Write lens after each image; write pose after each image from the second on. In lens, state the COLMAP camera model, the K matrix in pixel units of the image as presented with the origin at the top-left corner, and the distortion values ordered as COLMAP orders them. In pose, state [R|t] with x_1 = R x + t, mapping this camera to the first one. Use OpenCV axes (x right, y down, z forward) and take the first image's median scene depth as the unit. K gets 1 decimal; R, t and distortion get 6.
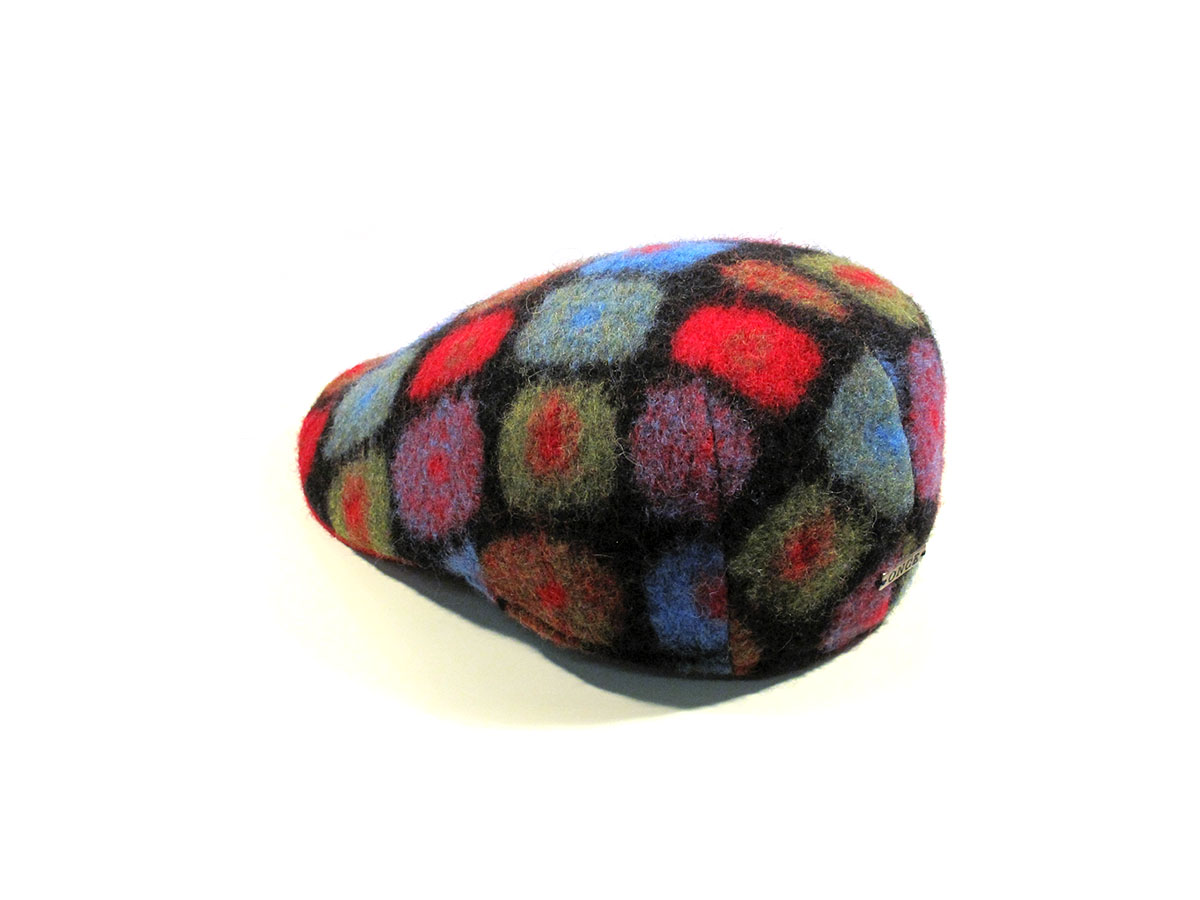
lens RADIAL K [[1910.6, 0, 602.5], [0, 1910.6, 449.1], [0, 0, 1]] dist [-0.073723, 0.000000]
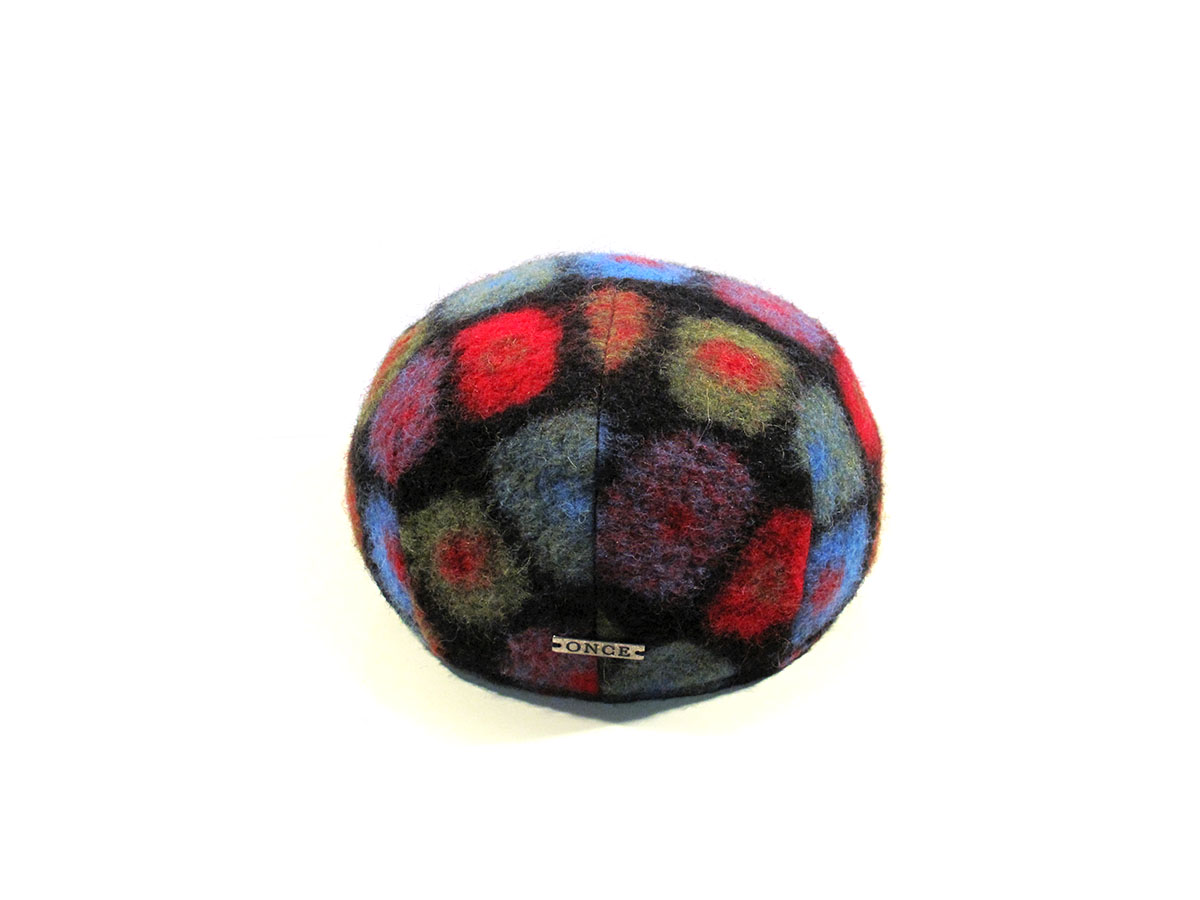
lens RADIAL K [[1910.6, 0, 598.5], [0, 1910.6, 449.2], [0, 0, 1]] dist [-0.073723, 0.000000]
pose [[0.536271, 0.405425, -0.740299, 0.863973], [-0.395044, 0.895650, 0.204334, -0.231679], [0.745891, 0.182872, 0.640472, 0.402966]]
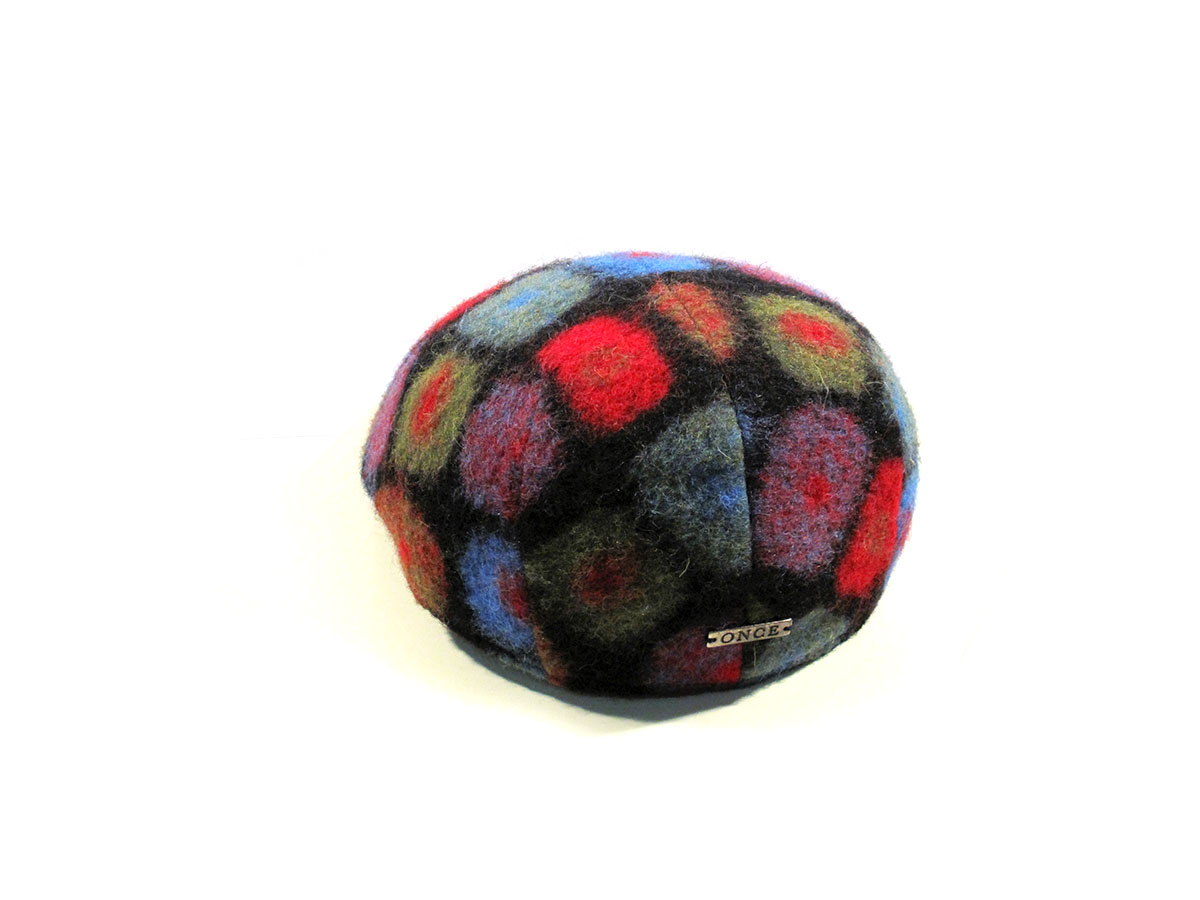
lens RADIAL K [[1910.6, 0, 603.3], [0, 1910.6, 446.1], [0, 0, 1]] dist [-0.073723, 0.000000]
pose [[0.837421, 0.258595, -0.481513, 0.561410], [-0.252601, 0.964372, 0.078604, -0.089280], [0.484685, 0.055807, 0.872907, 0.139403]]
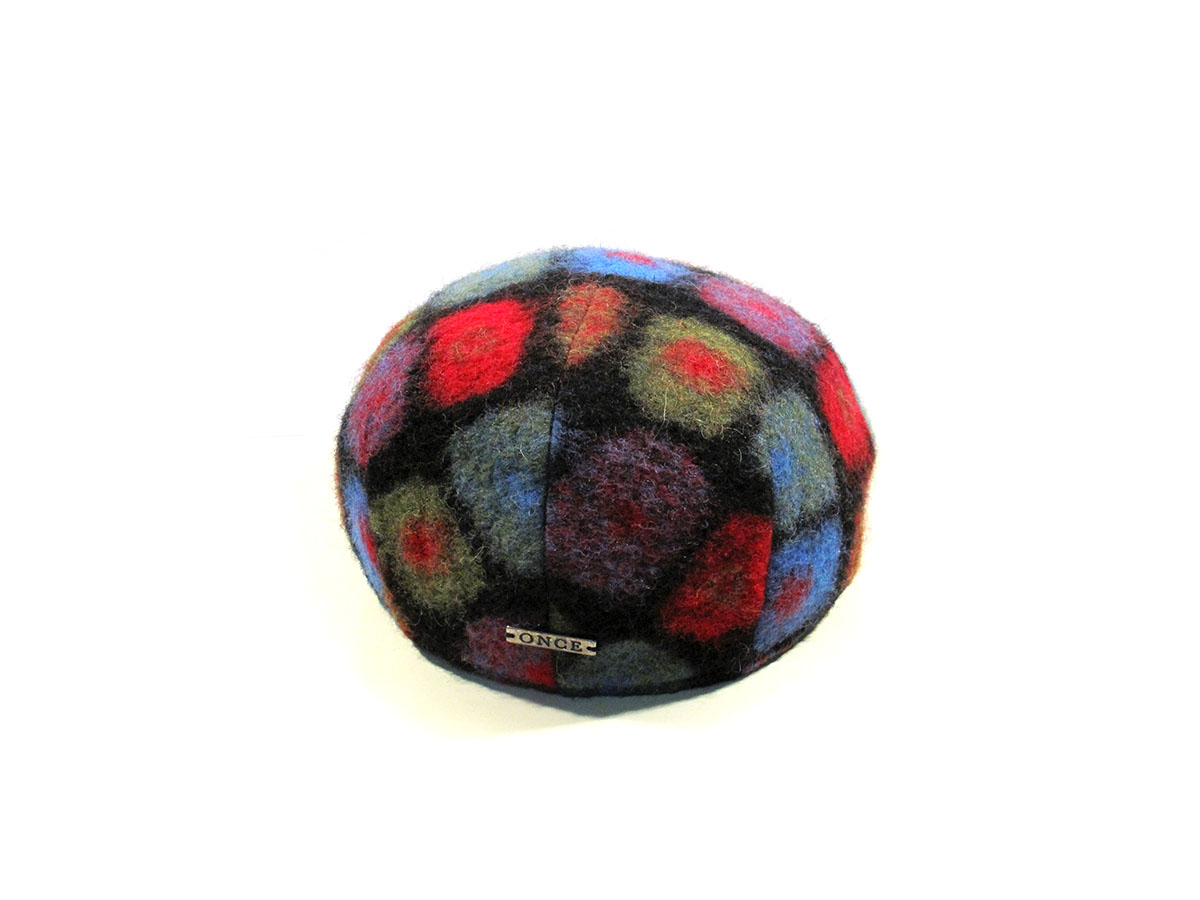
lens RADIAL K [[1910.6, 0, 594.2], [0, 1910.6, 452.4], [0, 0, 1]] dist [-0.073723, 0.000000]
pose [[0.424412, 0.436099, -0.793532, 0.928568], [-0.416071, 0.872301, 0.256858, -0.287660], [0.804214, 0.221152, 0.551663, 0.504974]]
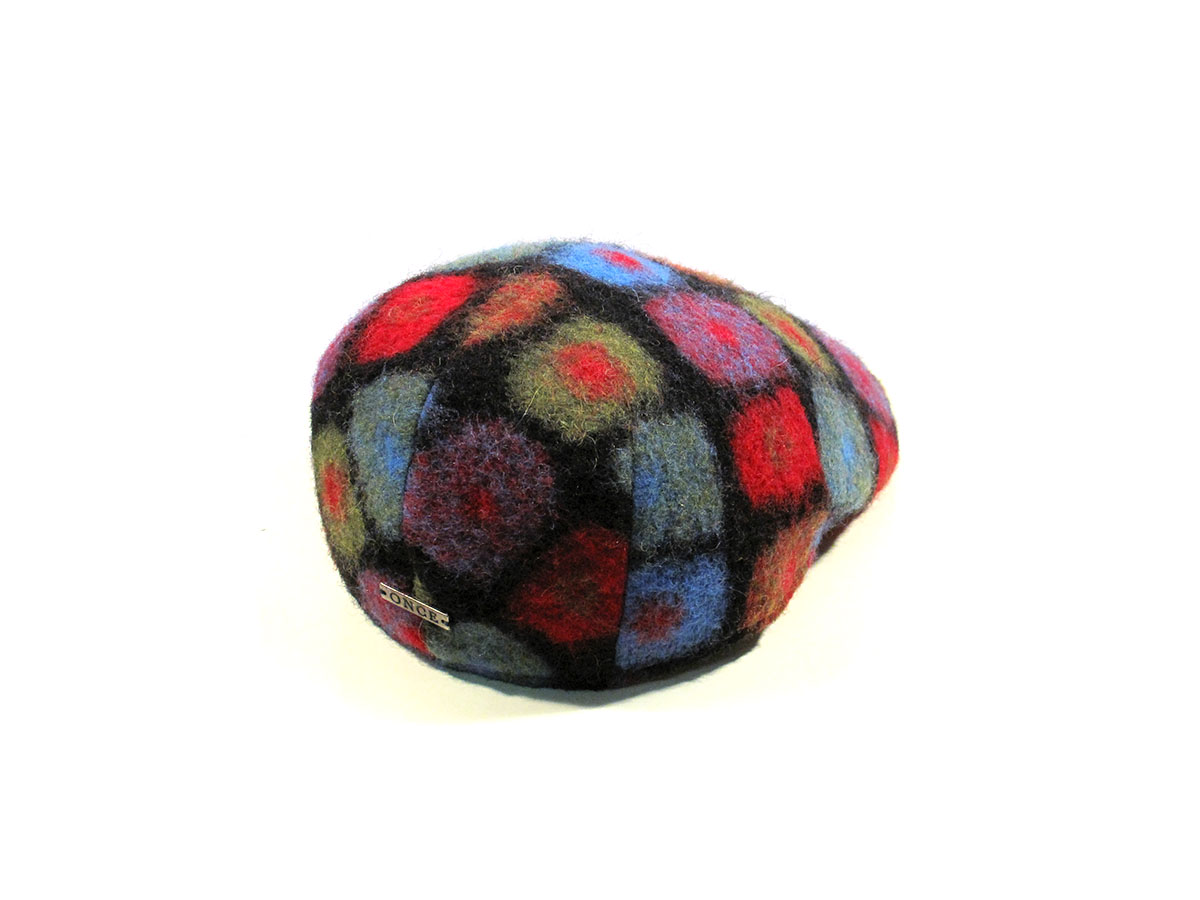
lens RADIAL K [[1910.6, 0, 602.0], [0, 1910.6, 450.7], [0, 0, 1]] dist [-0.073723, 0.000000]
pose [[0.015581, 0.483499, -0.875206, 1.030612], [-0.466564, 0.777692, 0.421322, -0.481789], [0.884350, 0.401775, 0.237700, 0.872266]]
